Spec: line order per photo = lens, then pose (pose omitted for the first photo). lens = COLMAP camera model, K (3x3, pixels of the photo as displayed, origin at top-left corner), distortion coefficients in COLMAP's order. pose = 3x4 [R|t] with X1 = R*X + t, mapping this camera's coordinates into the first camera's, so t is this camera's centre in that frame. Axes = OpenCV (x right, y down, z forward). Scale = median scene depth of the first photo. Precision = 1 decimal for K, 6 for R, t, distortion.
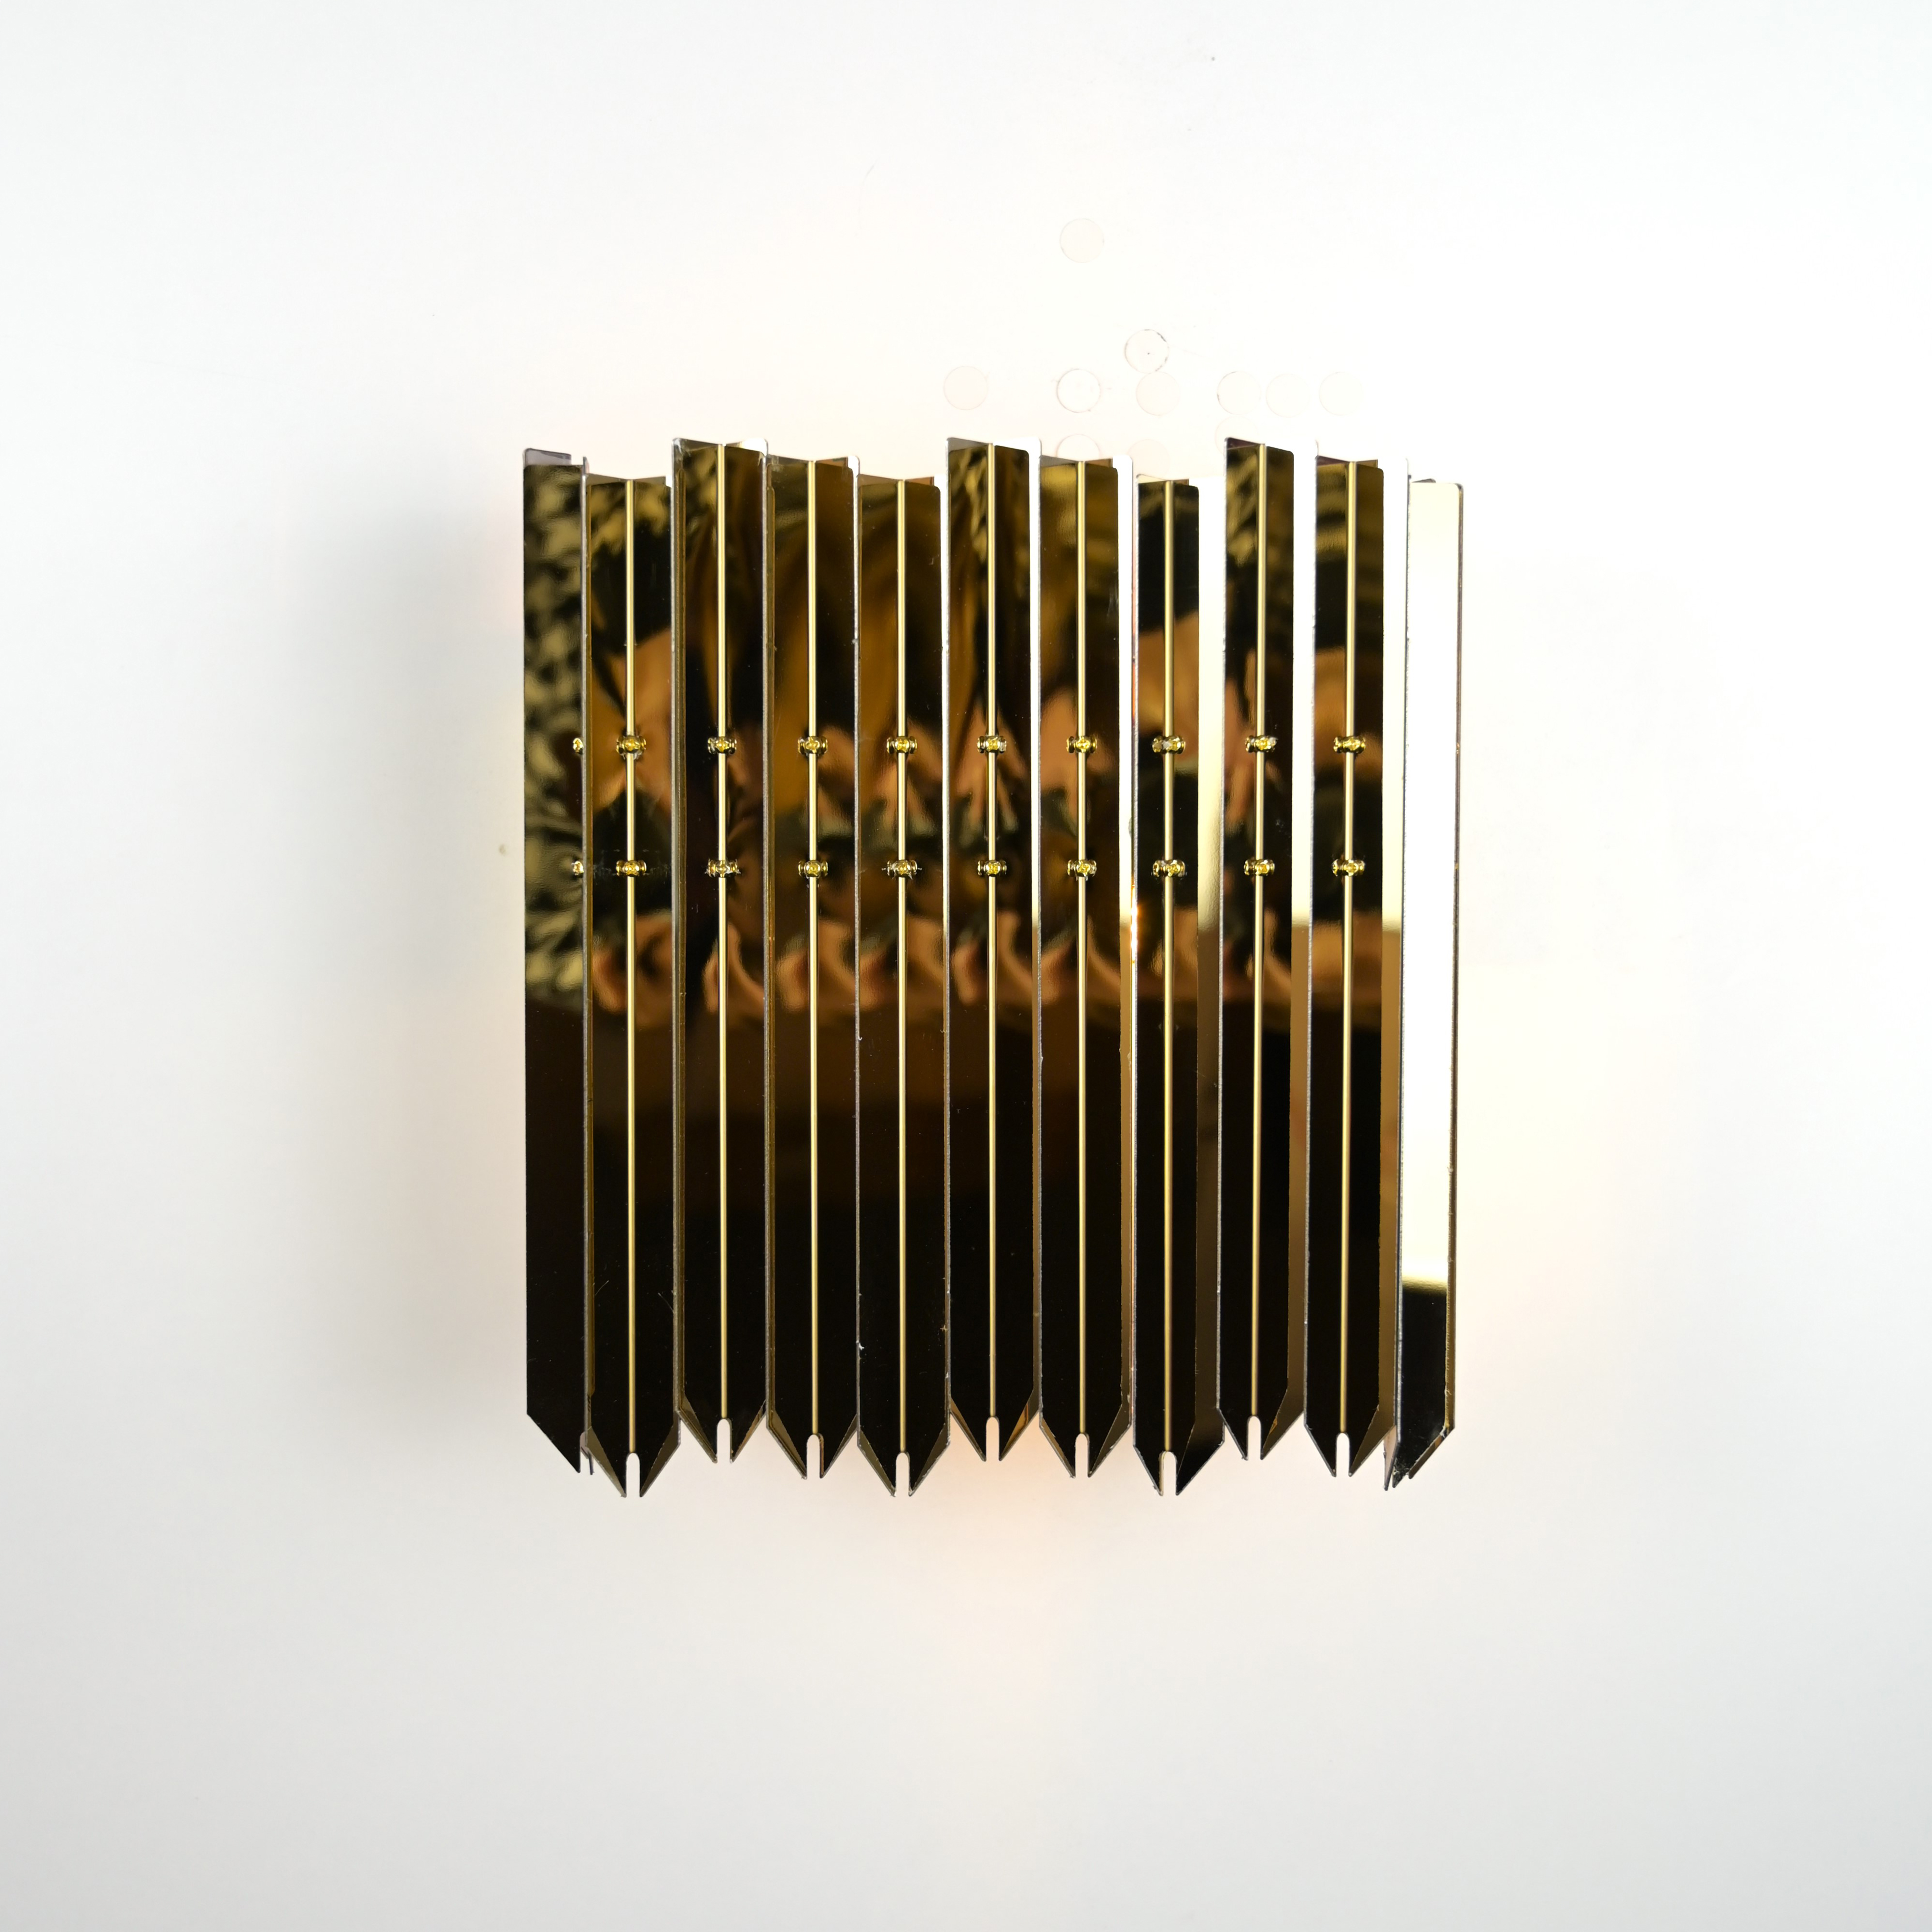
lens RADIAL K [[2351.5, 0, 966.2], [0, 2351.5, 934.2], [0, 0, 1]] dist [0.002354, -0.002721]
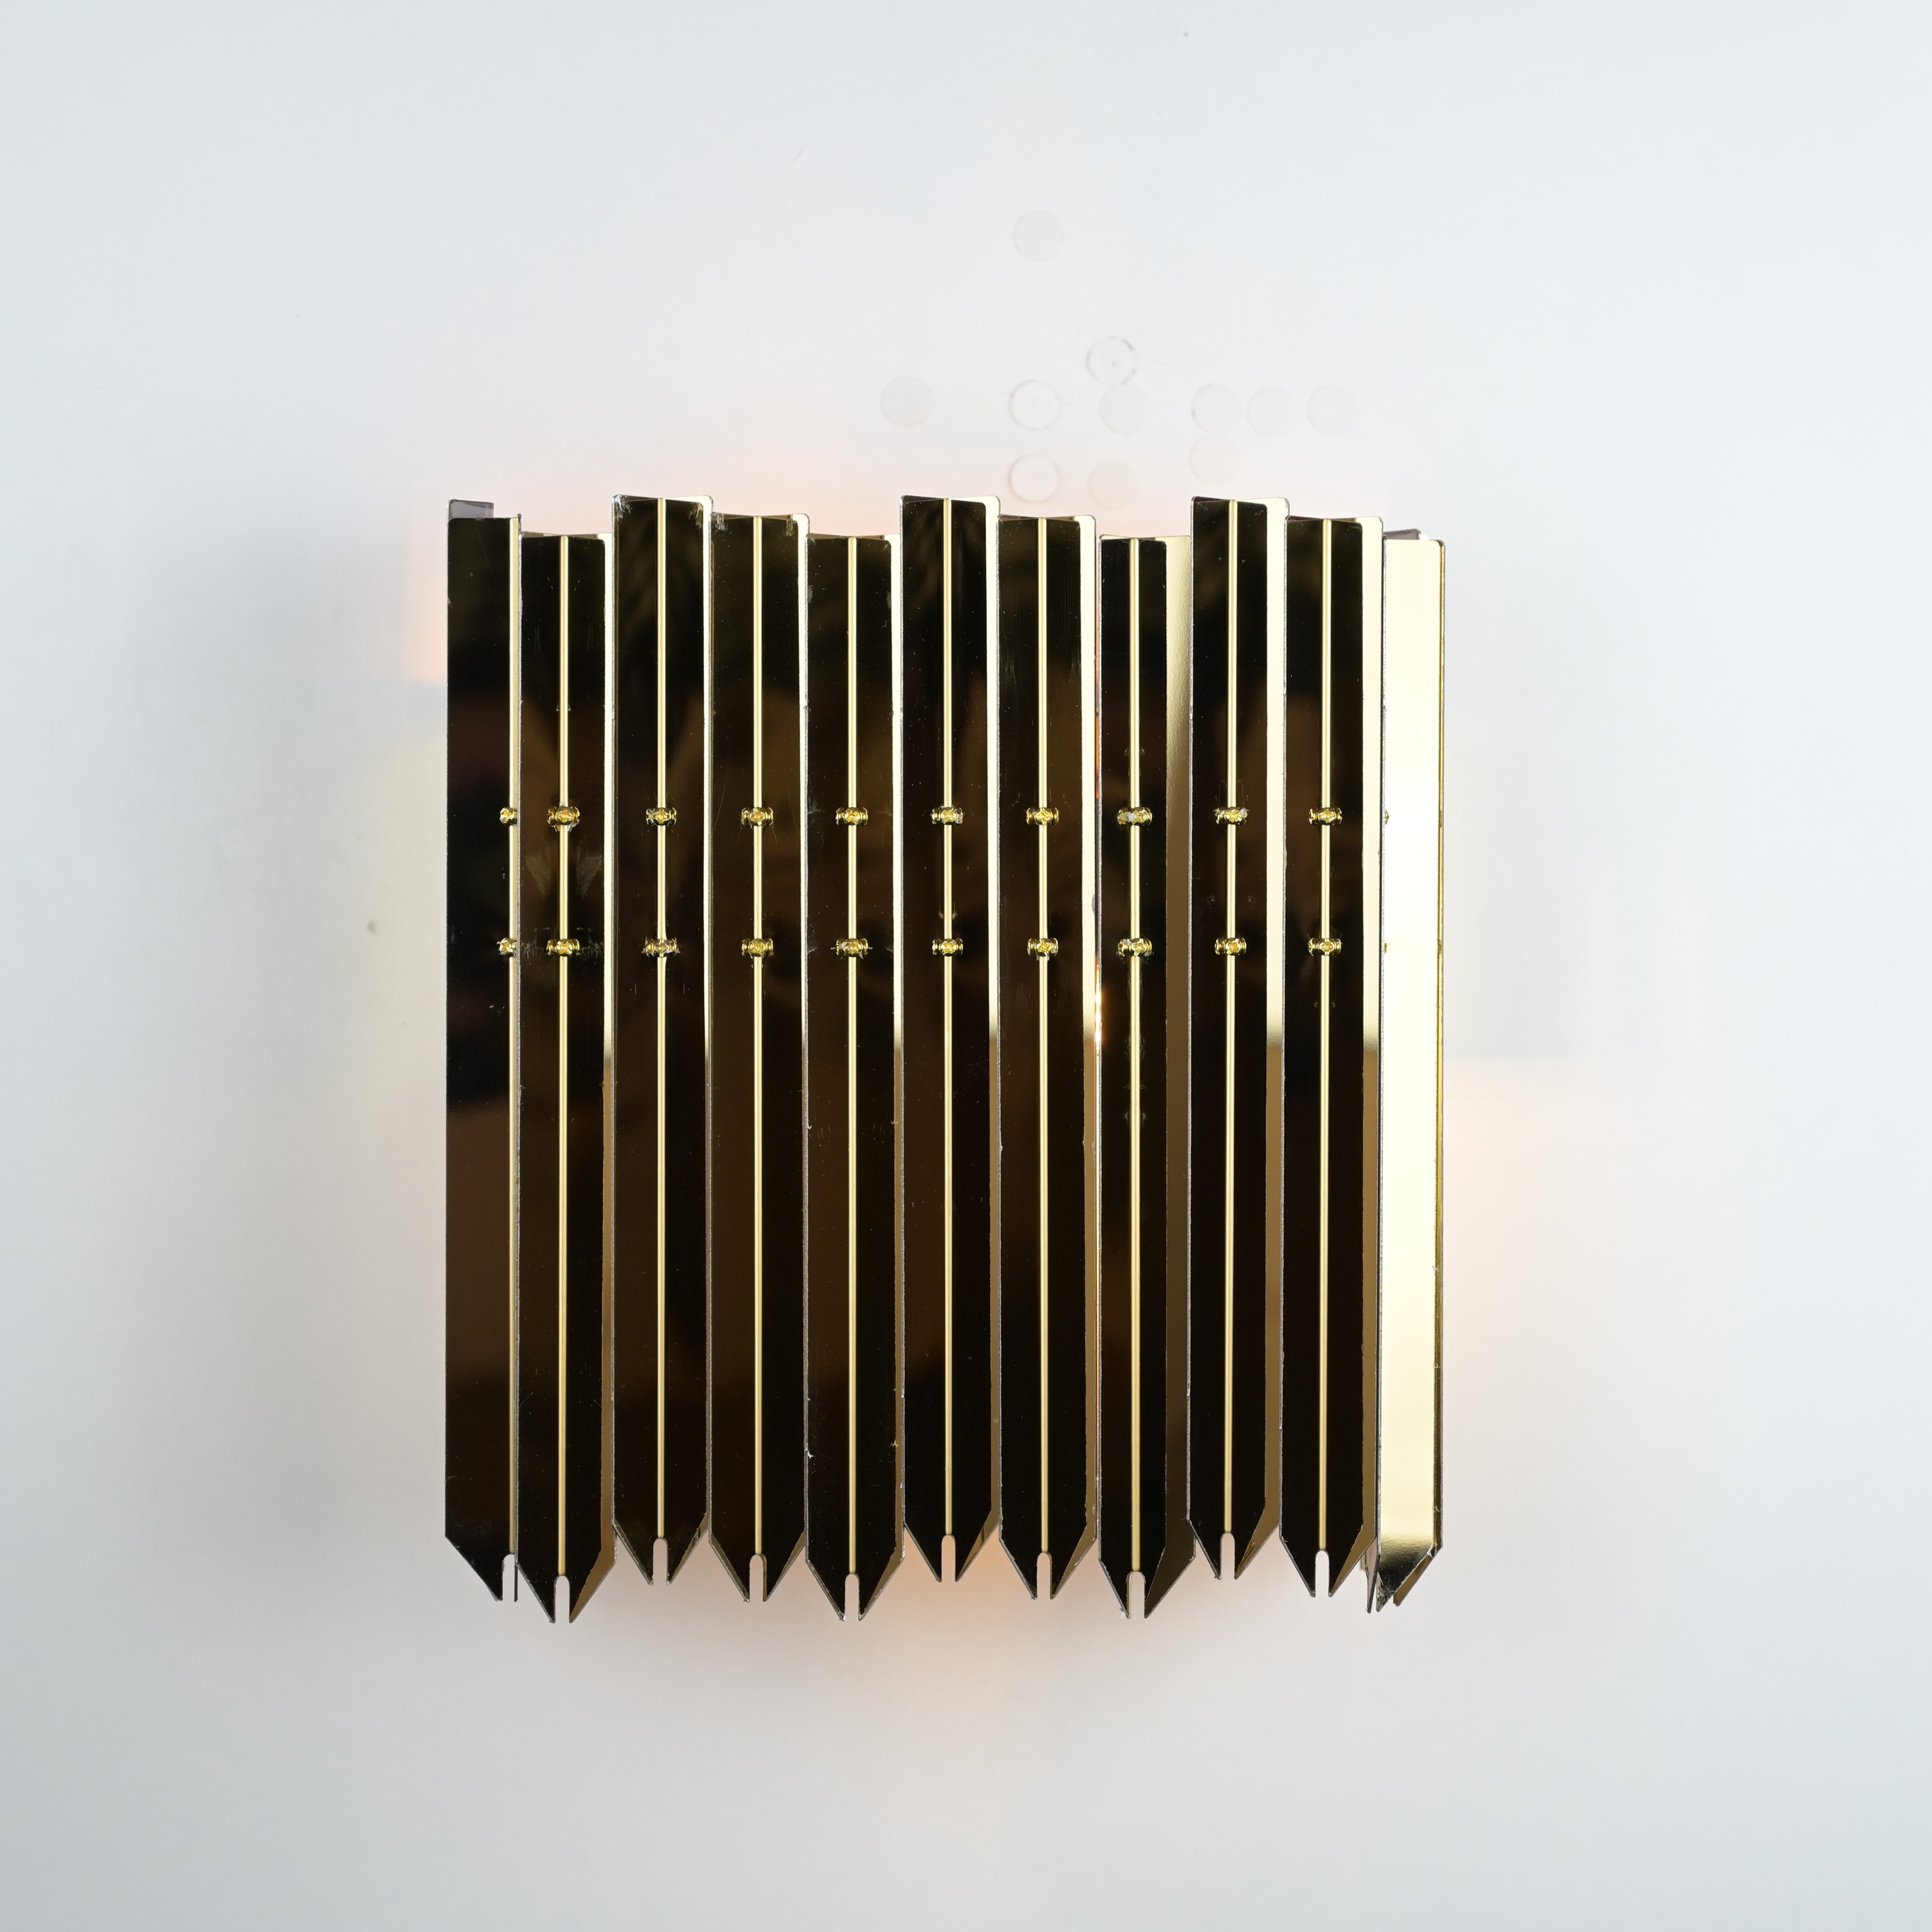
lens RADIAL K [[3871.4, 0, 966.0], [0, 3871.4, 966.0], [0, 0, 1]] dist [0.022743, 0.183906]
pose [[0.999318, -0.000218, 0.036914, -0.038911], [0.001158, 0.999676, -0.025441, 0.018878], [-0.036896, 0.025467, 0.998995, -0.548728]]
